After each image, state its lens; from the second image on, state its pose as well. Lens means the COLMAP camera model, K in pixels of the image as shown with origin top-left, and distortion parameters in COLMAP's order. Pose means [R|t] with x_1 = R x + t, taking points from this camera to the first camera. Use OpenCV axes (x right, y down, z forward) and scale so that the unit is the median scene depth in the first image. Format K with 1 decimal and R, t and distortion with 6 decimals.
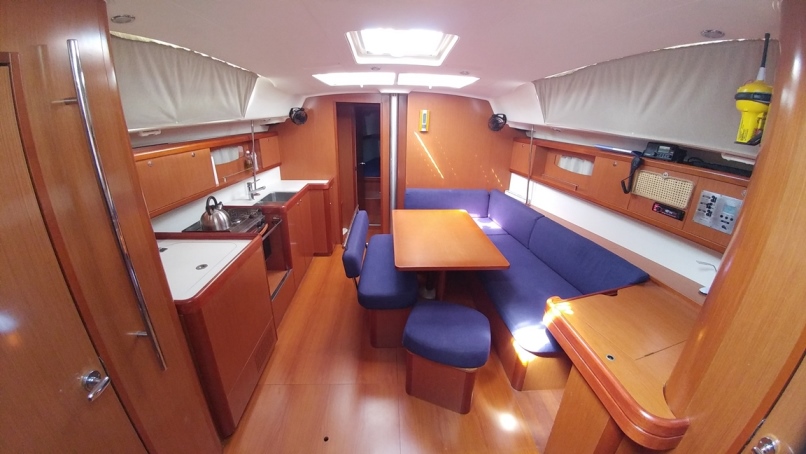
lens RADIAL K [[296.6, 0, 401.9], [0, 296.6, 216.5], [0, 0, 1]] dist [-0.030742, -0.010665]
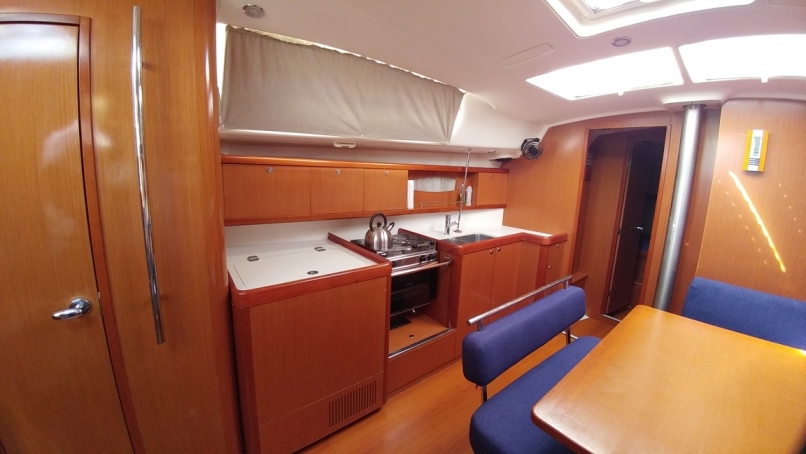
lens RADIAL K [[296.6, 0, 401.9], [0, 296.6, 216.5], [0, 0, 1]] dist [-0.030742, -0.010665]
pose [[0.580990, 0.134109, -0.802786, 0.126144], [-0.295872, 0.953653, -0.054816, -0.020590], [0.758228, 0.269370, 0.593742, 0.357589]]
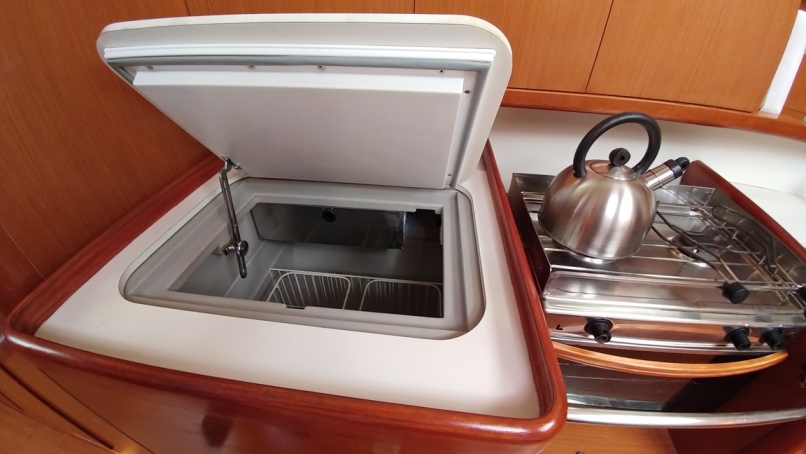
lens RADIAL K [[296.6, 0, 401.9], [0, 296.6, 216.5], [0, 0, 1]] dist [-0.030742, -0.010665]
pose [[-0.146718, 0.565561, -0.811551, -0.296597], [-0.344193, 0.739972, 0.577904, -0.056375], [0.927365, 0.364119, 0.086095, 0.622951]]
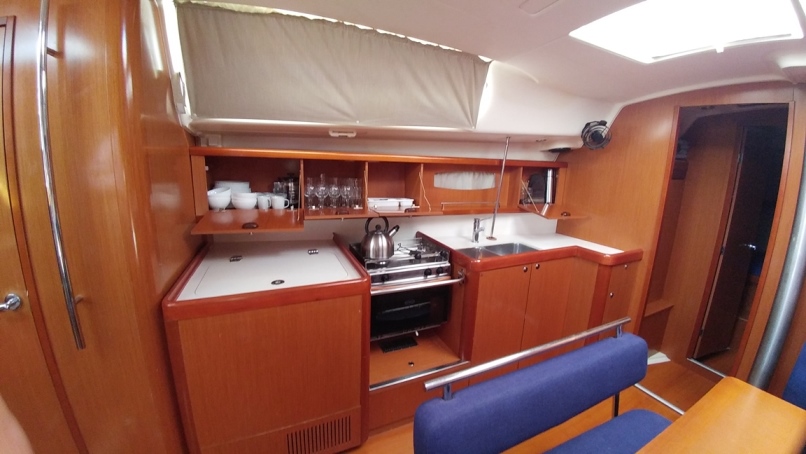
lens RADIAL K [[296.6, 0, 401.9], [0, 296.6, 216.5], [0, 0, 1]] dist [-0.030742, -0.010665]
pose [[0.362832, 0.171284, -0.915977, 0.089028], [-0.336564, 0.940697, 0.042589, -0.089413], [0.868952, 0.292832, 0.398963, 0.542580]]
